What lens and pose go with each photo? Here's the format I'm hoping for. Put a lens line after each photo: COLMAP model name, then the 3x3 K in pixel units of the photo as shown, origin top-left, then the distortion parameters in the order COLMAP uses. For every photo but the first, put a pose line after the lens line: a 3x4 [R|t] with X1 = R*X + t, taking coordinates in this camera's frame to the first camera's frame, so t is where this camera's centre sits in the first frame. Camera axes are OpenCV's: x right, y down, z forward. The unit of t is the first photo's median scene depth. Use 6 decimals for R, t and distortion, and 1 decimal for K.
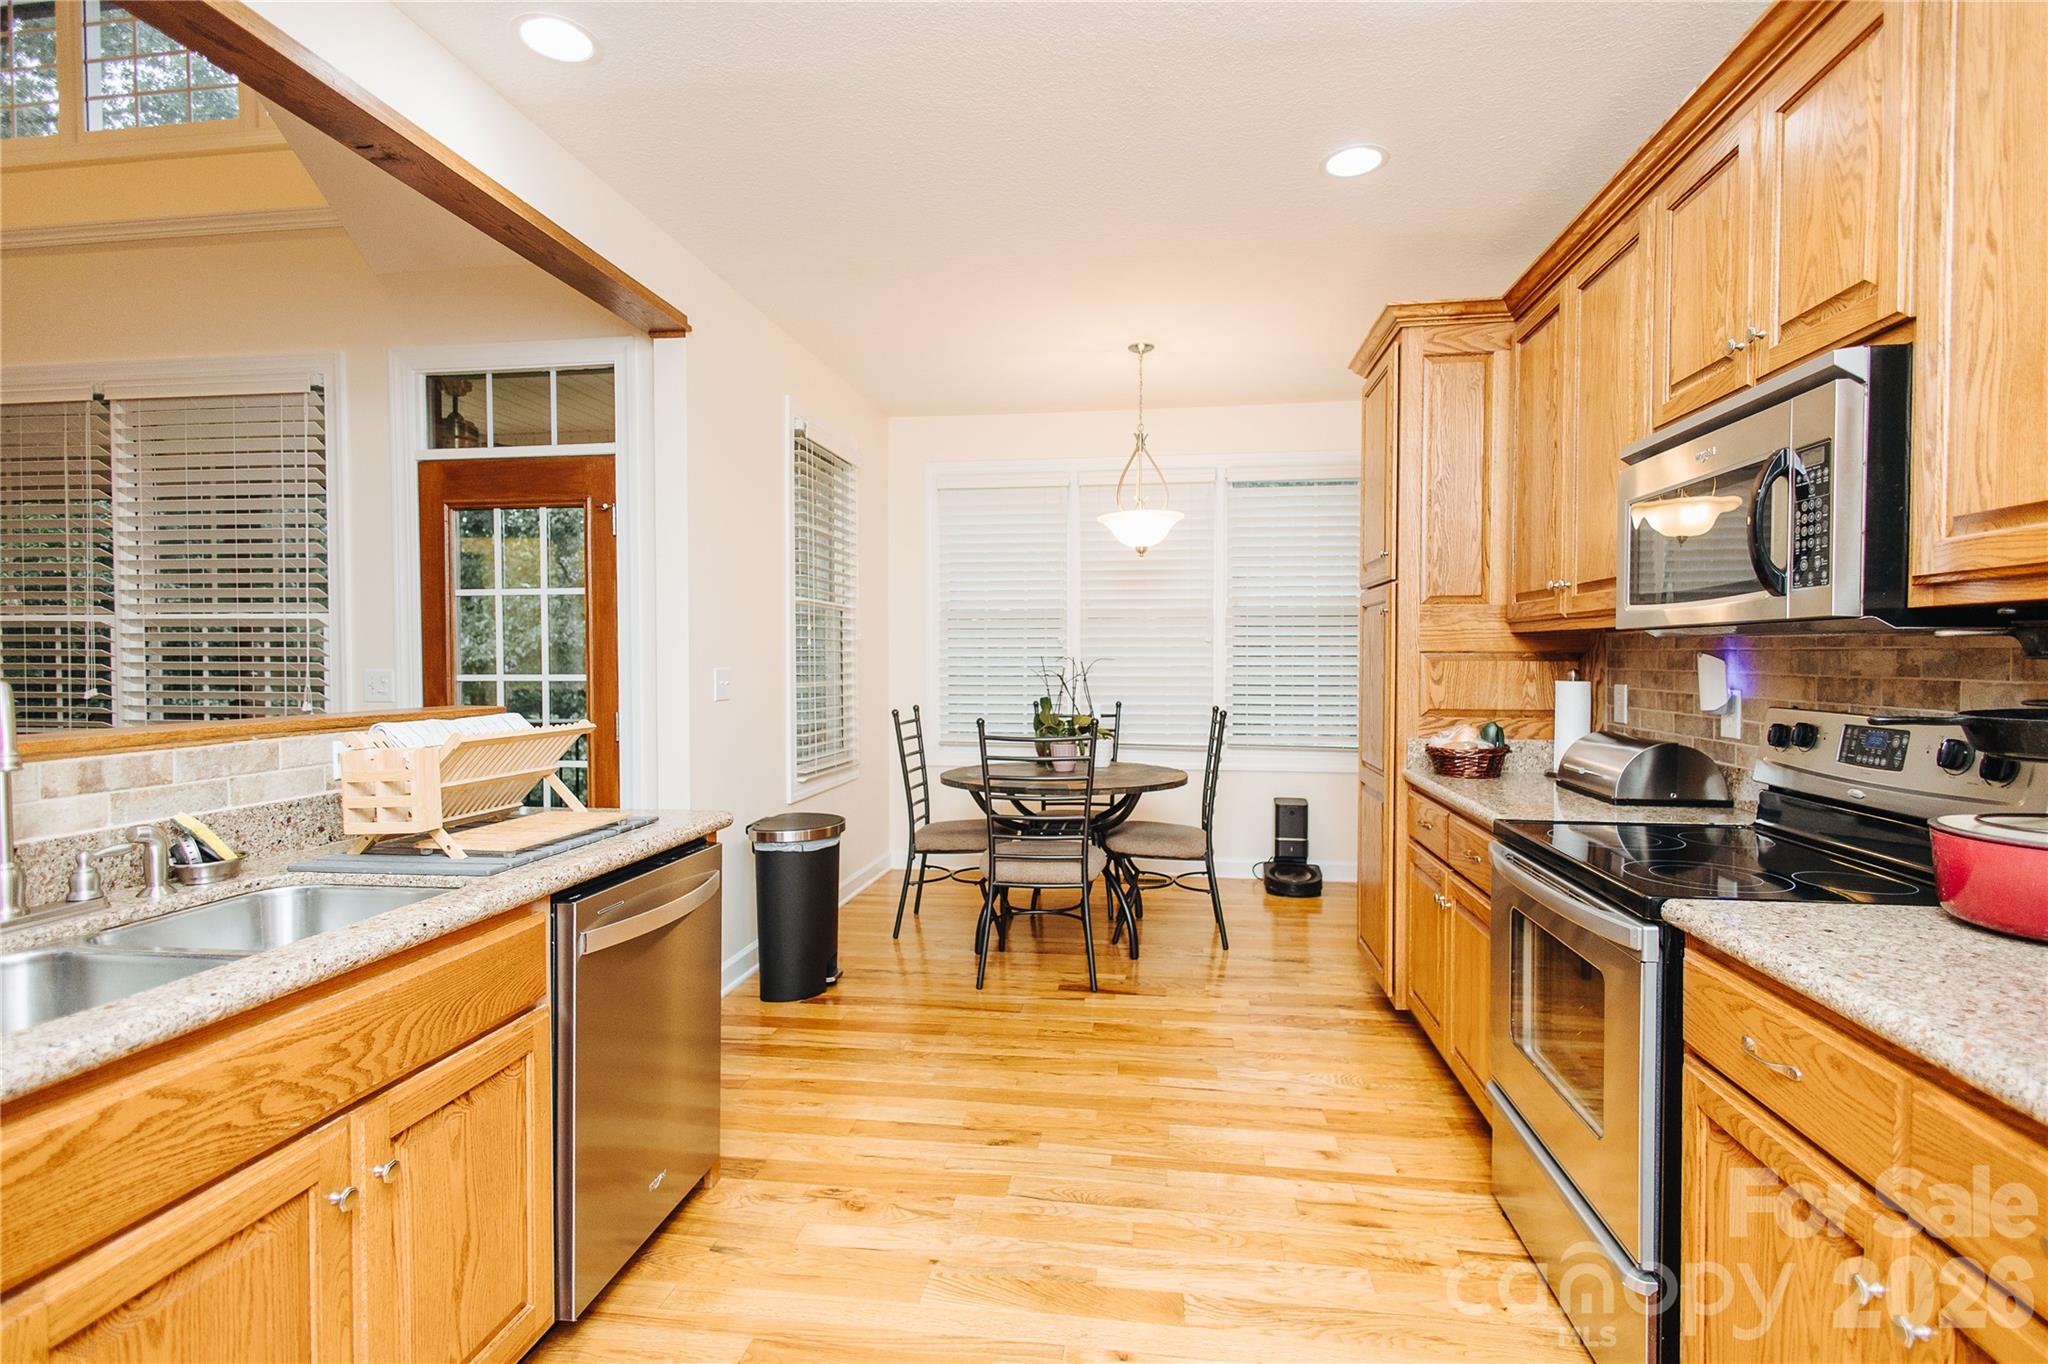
lens RADIAL K [[983.3, 0, 1029.7], [0, 983.3, 681.0], [0, 0, 1]] dist [0.012572, -0.002724]
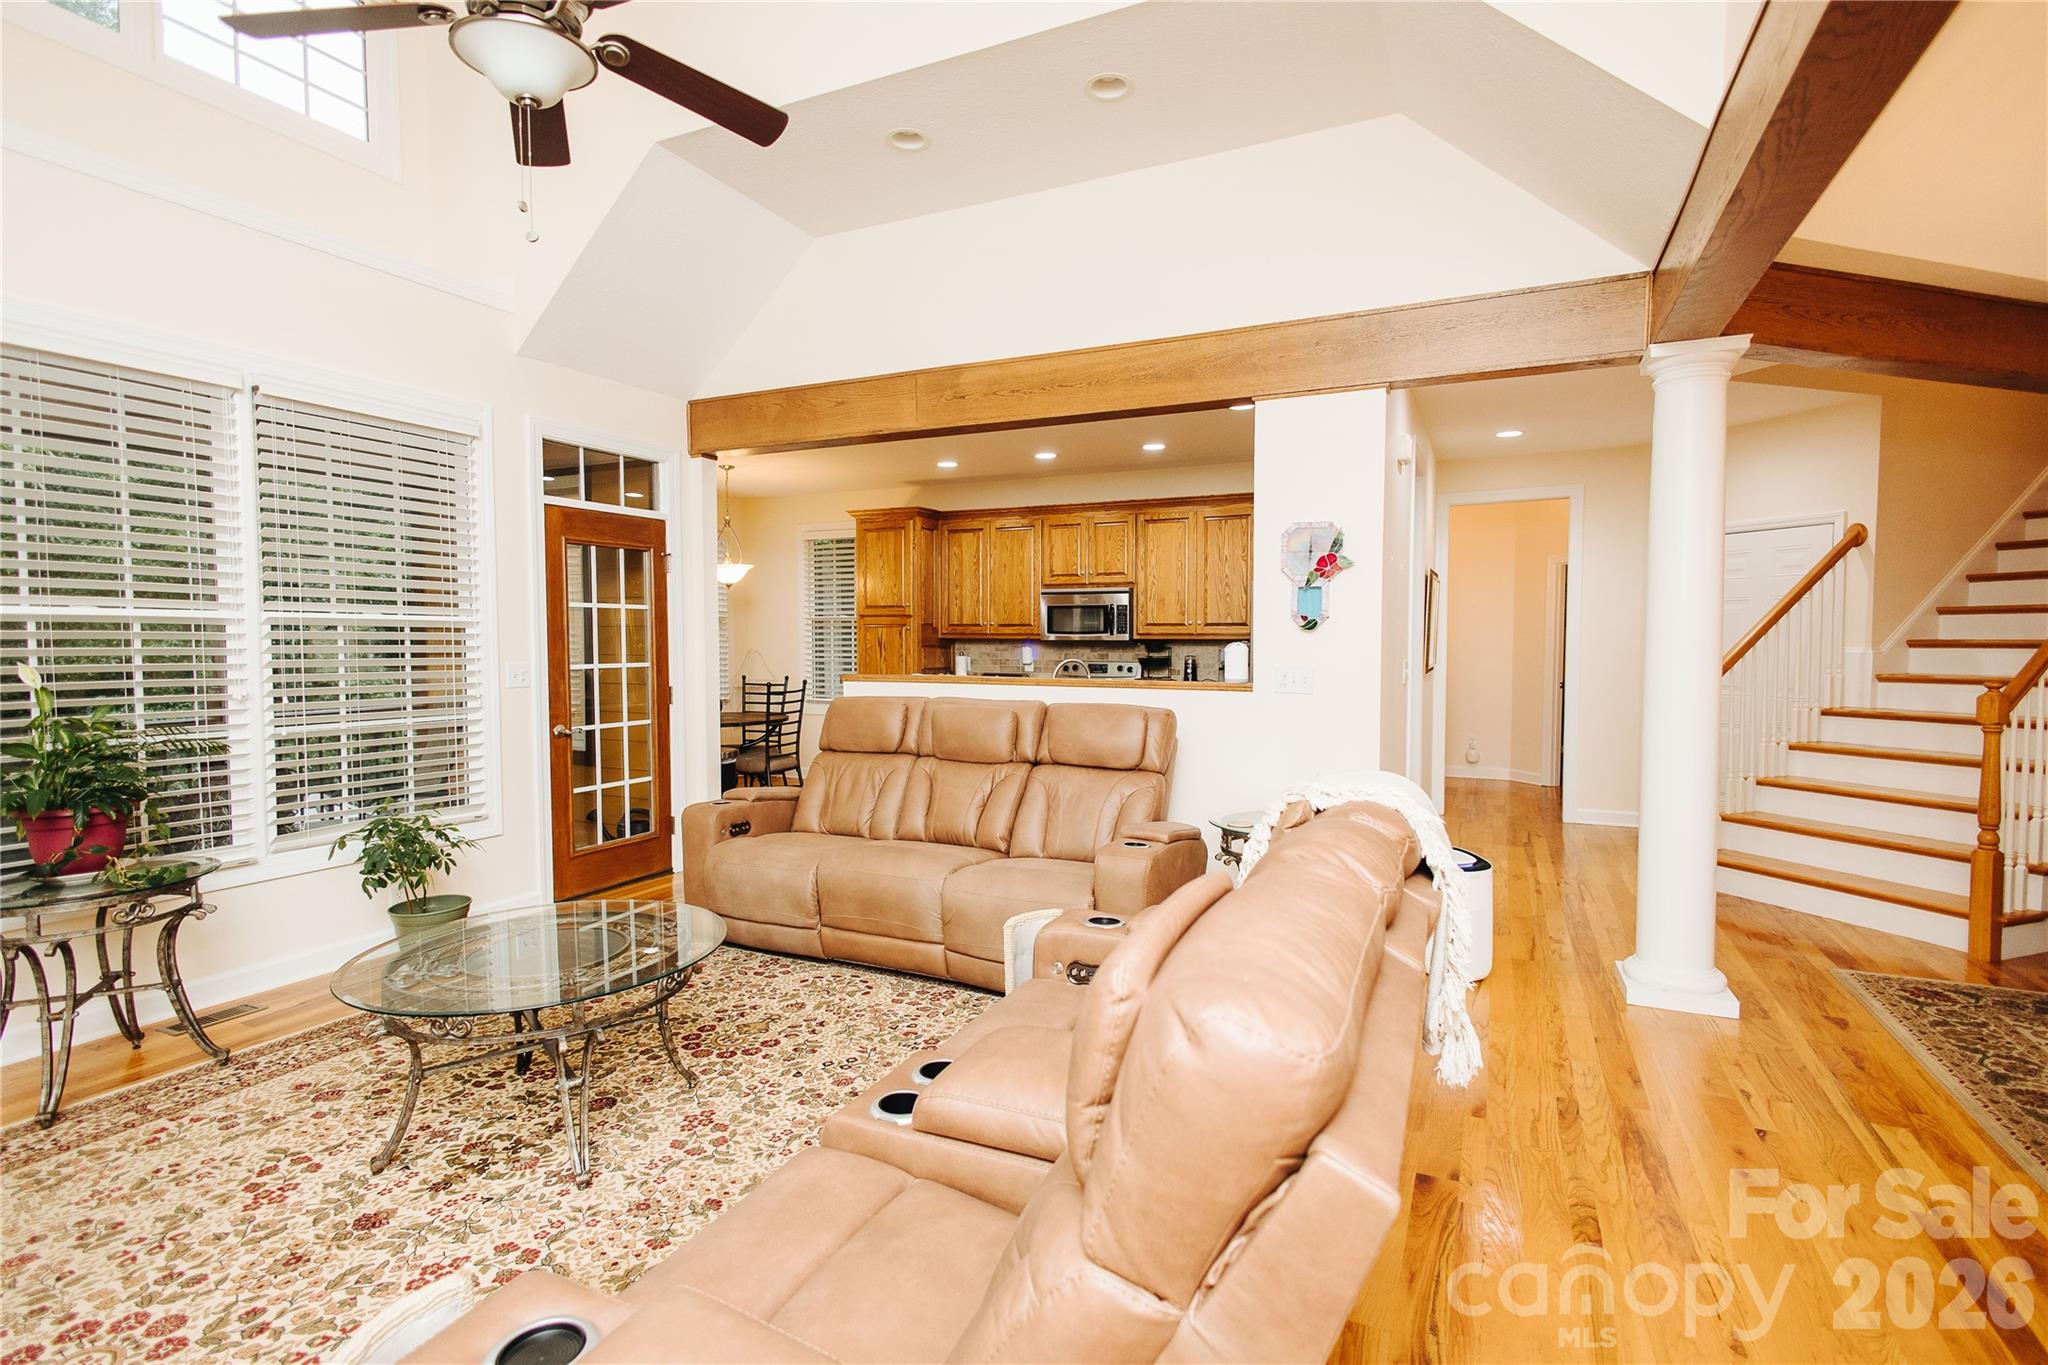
lens RADIAL K [[983.3, 0, 1028.0], [0, 983.3, 679.6], [0, 0, 1]] dist [0.012572, -0.002724]
pose [[0.301194, -0.037137, 0.952839, -1.788927], [0.022962, 0.999234, 0.031687, -0.015879], [-0.953286, 0.012335, 0.301816, -0.012224]]
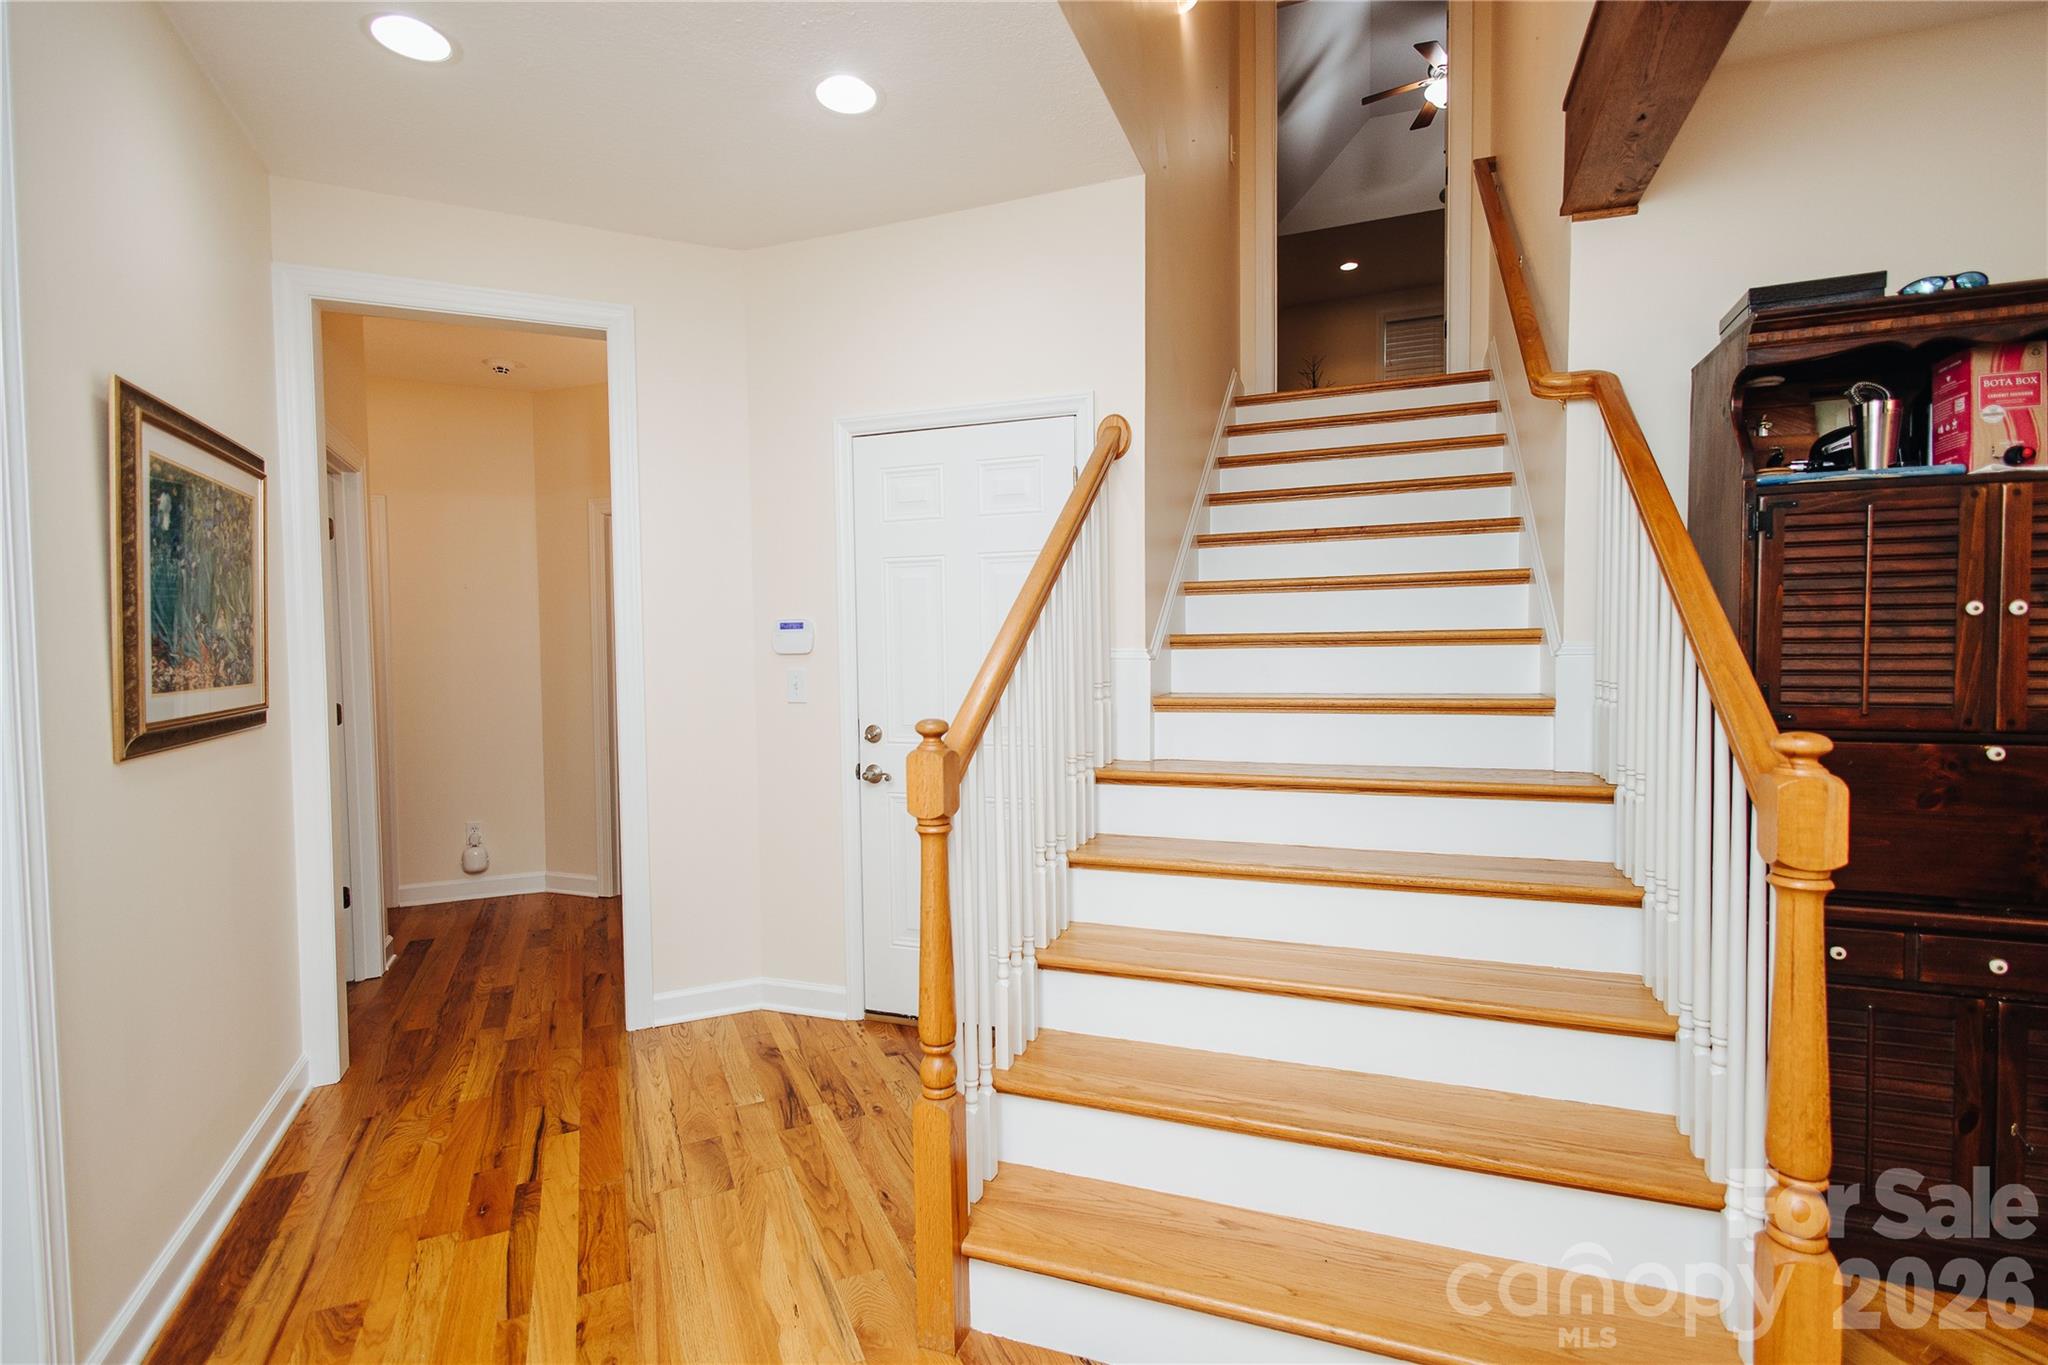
lens RADIAL K [[935.7, 0, 1024.7], [0, 935.7, 682.9], [0, 0, 1]] dist [0.013722, -0.005443]
pose [[-0.541523, -0.023903, 0.840346, -0.438604], [0.030329, 0.998389, 0.047943, 0.003021], [-0.840139, 0.051449, -0.539926, -0.307527]]
